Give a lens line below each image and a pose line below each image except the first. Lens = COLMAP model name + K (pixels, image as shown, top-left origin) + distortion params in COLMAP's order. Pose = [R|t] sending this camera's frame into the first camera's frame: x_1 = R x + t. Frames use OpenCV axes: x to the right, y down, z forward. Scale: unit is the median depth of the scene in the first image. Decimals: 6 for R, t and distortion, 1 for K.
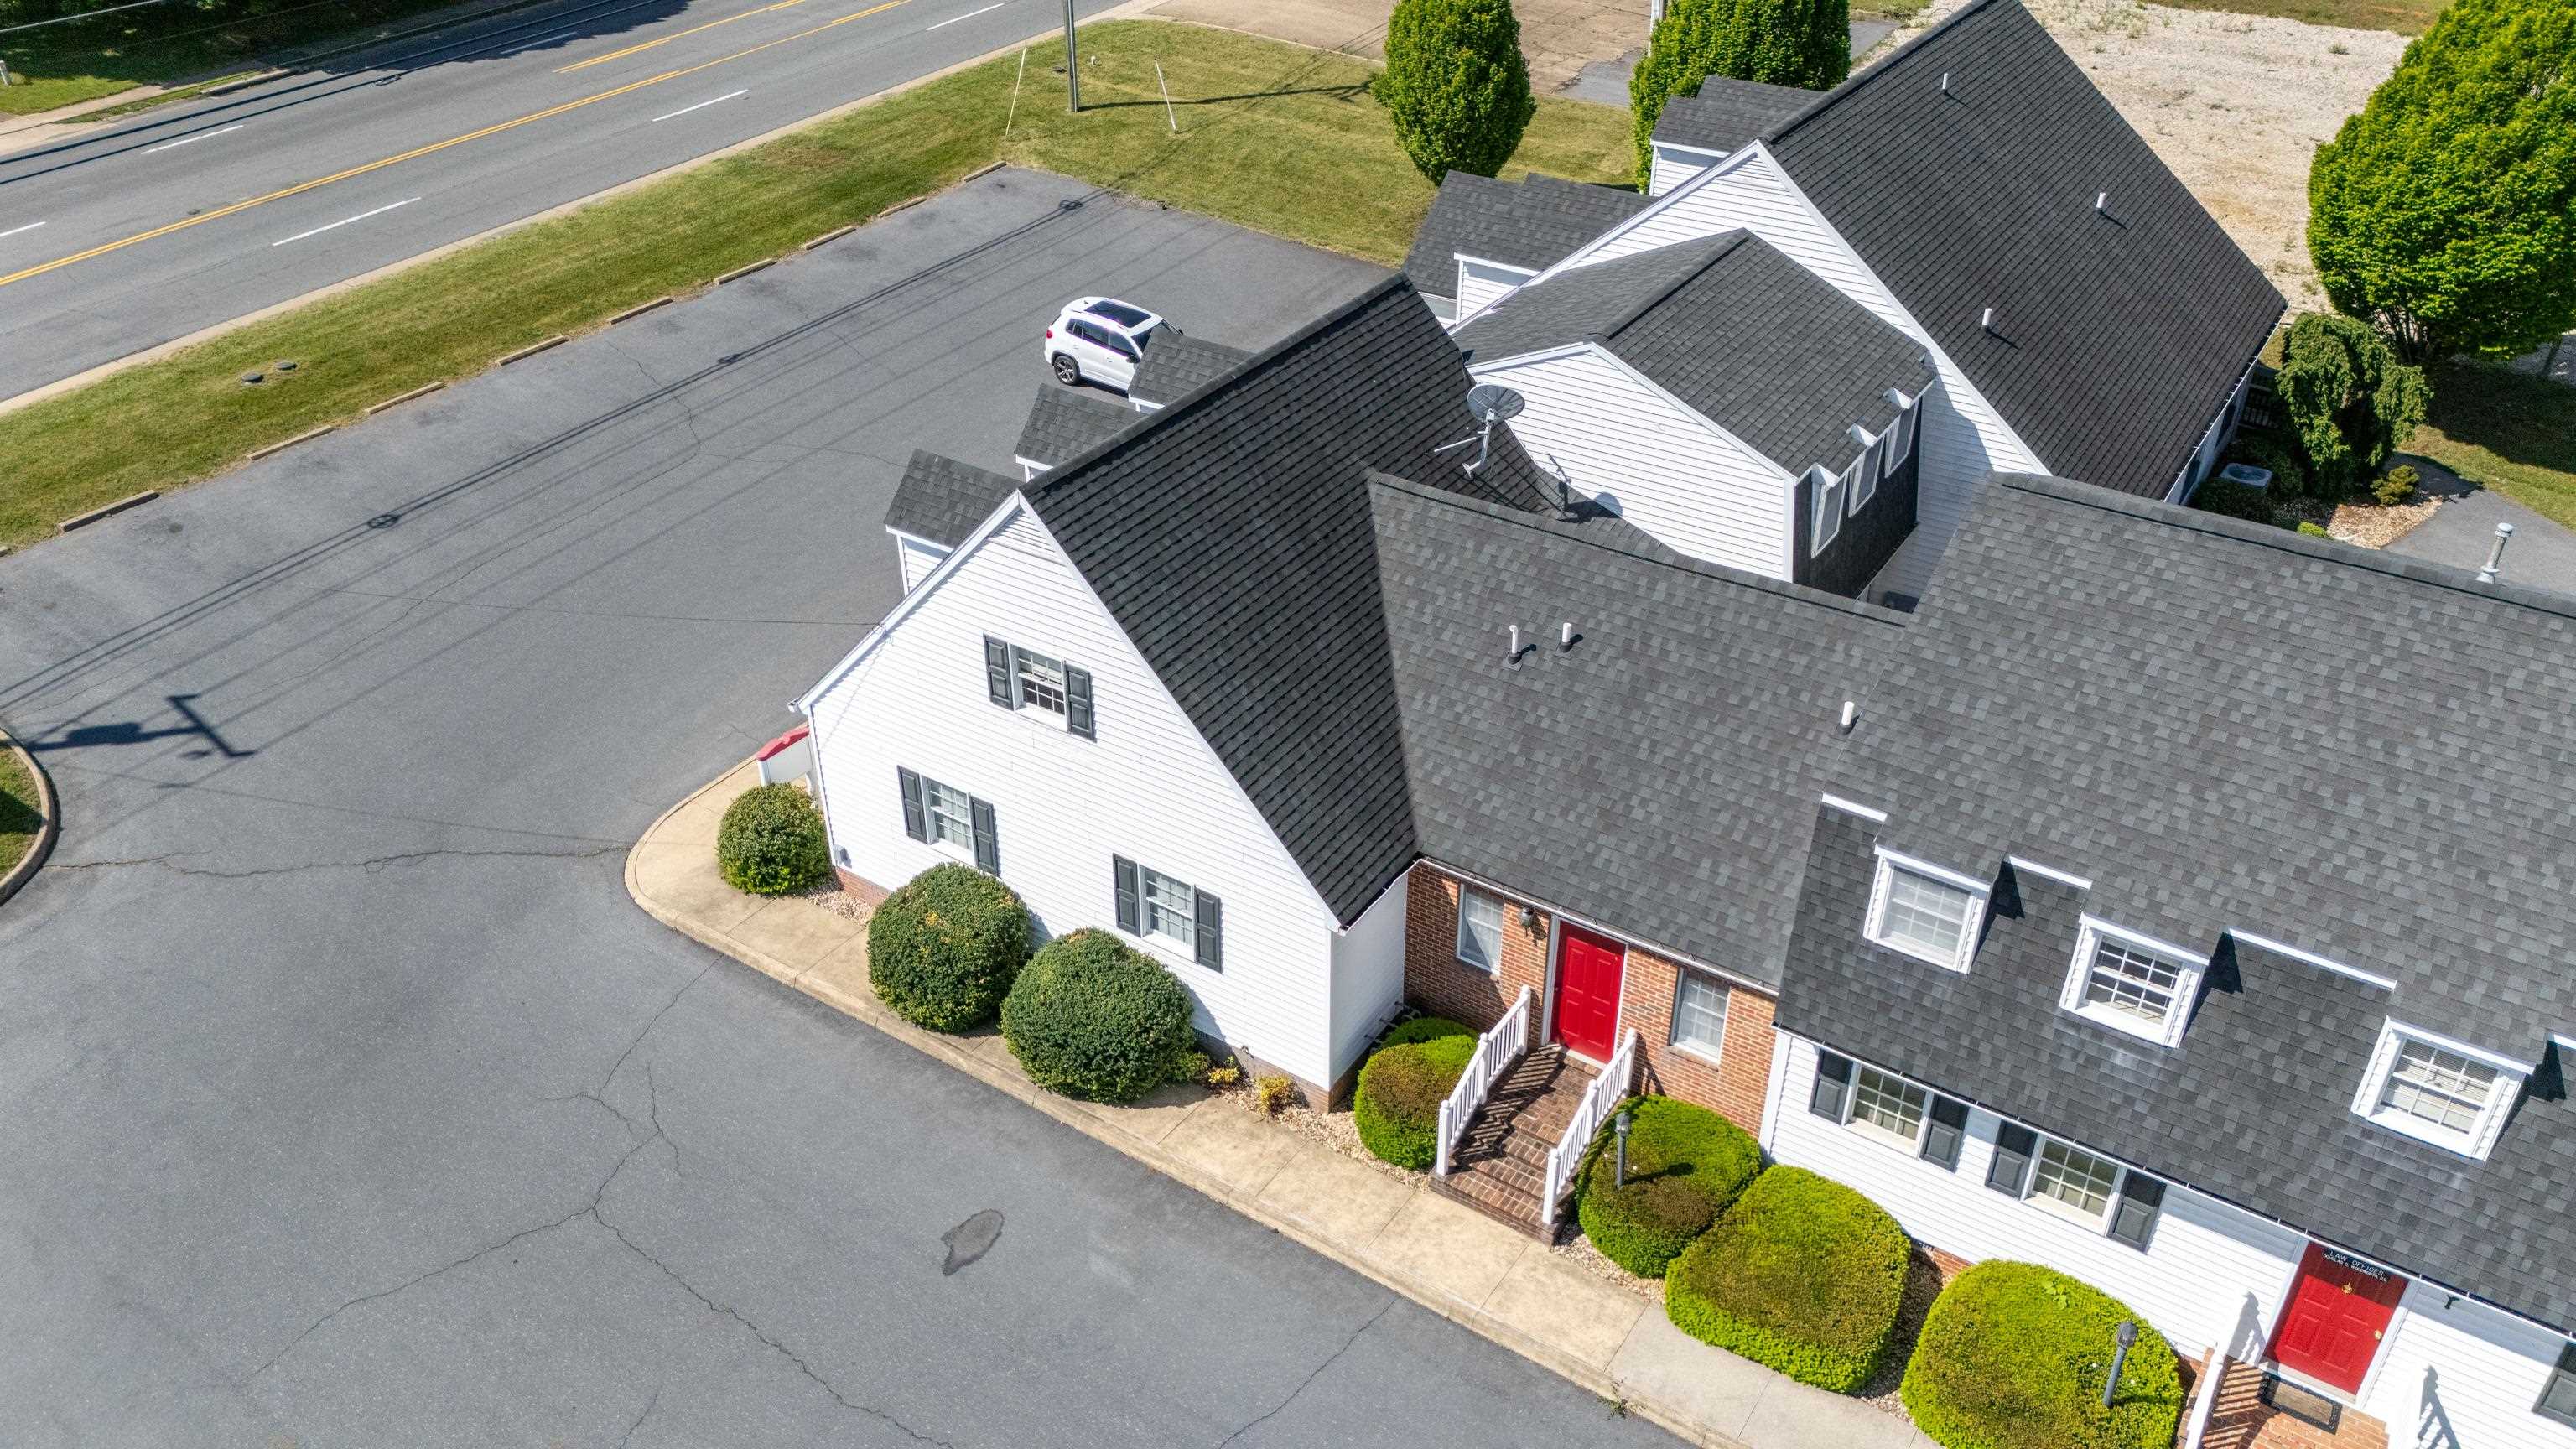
lens RADIAL K [[1891.3, 0, 1288.0], [0, 1891.3, 724.5], [0, 0, 1]] dist [0.083197, -0.085421]
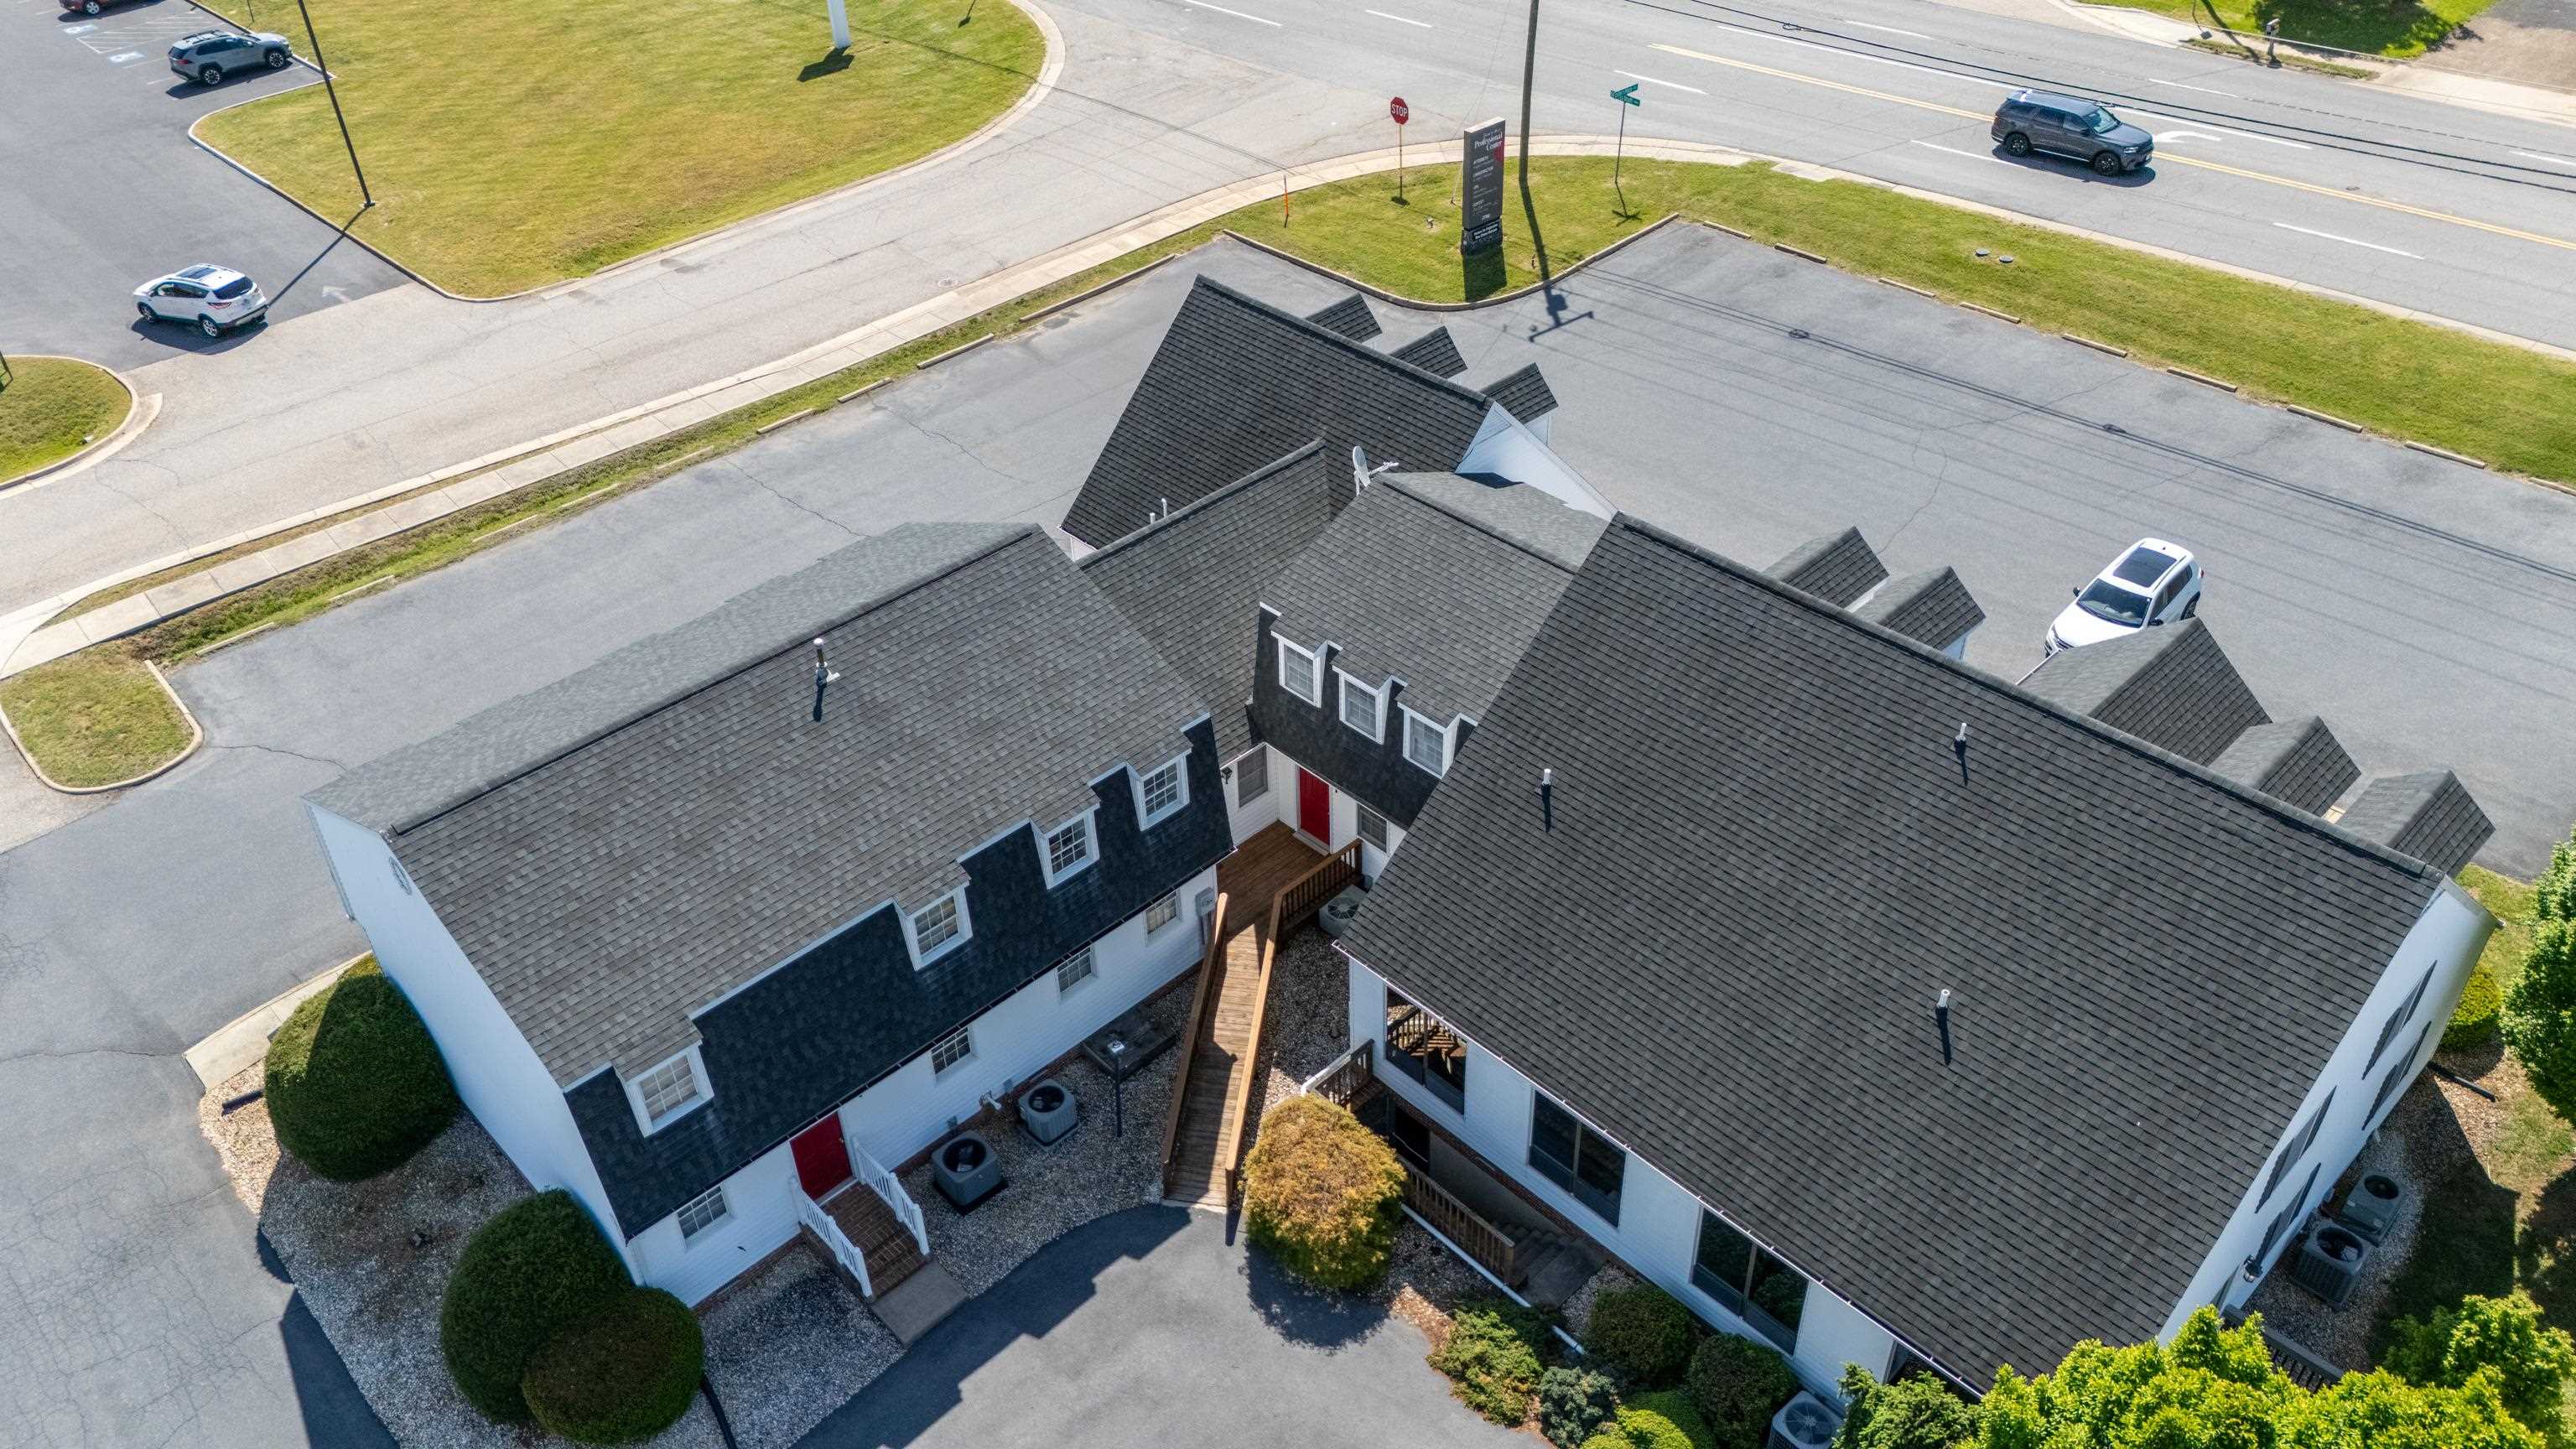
lens RADIAL K [[1891.3, 0, 1288.0], [0, 1891.3, 724.5], [0, 0, 1]] dist [0.083197, -0.085421]
pose [[-0.216504, 0.598783, -0.771094, 1.096355], [-0.504609, 0.607509, 0.613435, -0.737961], [0.835760, 0.521912, 0.170623, 0.674840]]
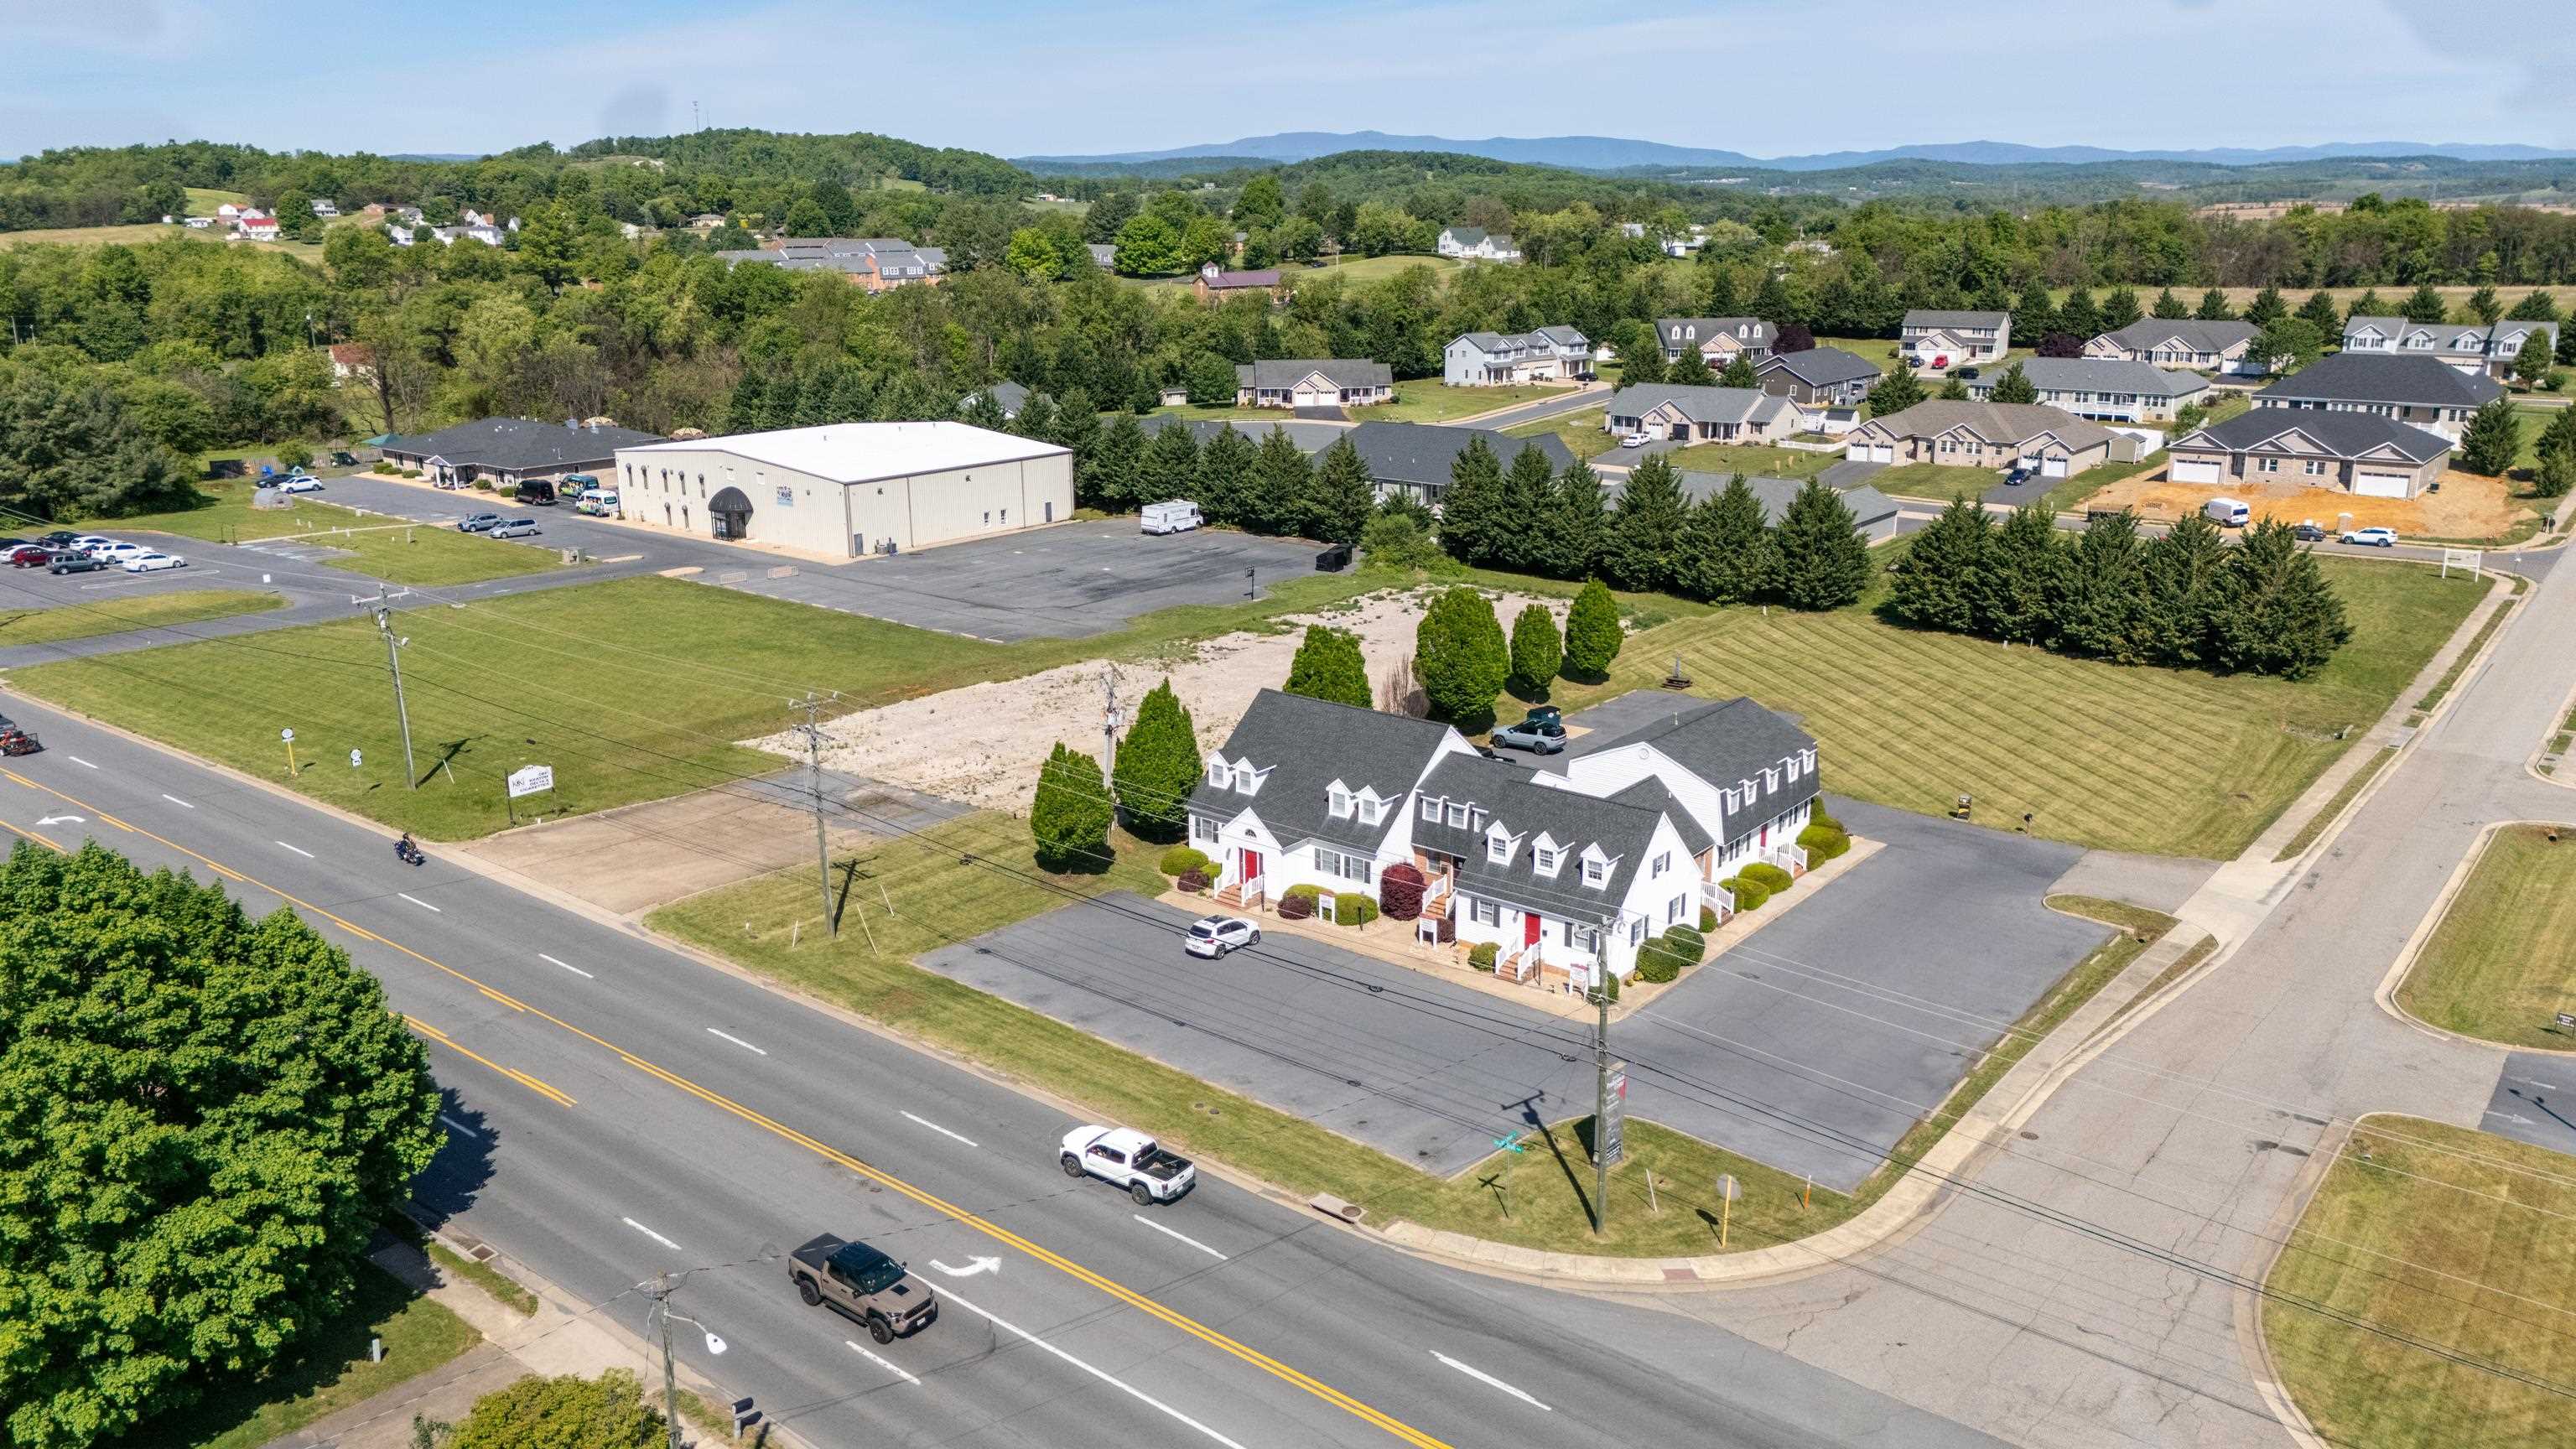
lens RADIAL K [[1891.3, 0, 1288.0], [0, 1891.3, 724.5], [0, 0, 1]] dist [0.083197, -0.085421]
pose [[0.088975, -0.266141, 0.959819, -2.785136], [0.543946, 0.820237, 0.177013, -0.982677], [-0.834390, 0.506340, 0.217747, 0.476301]]
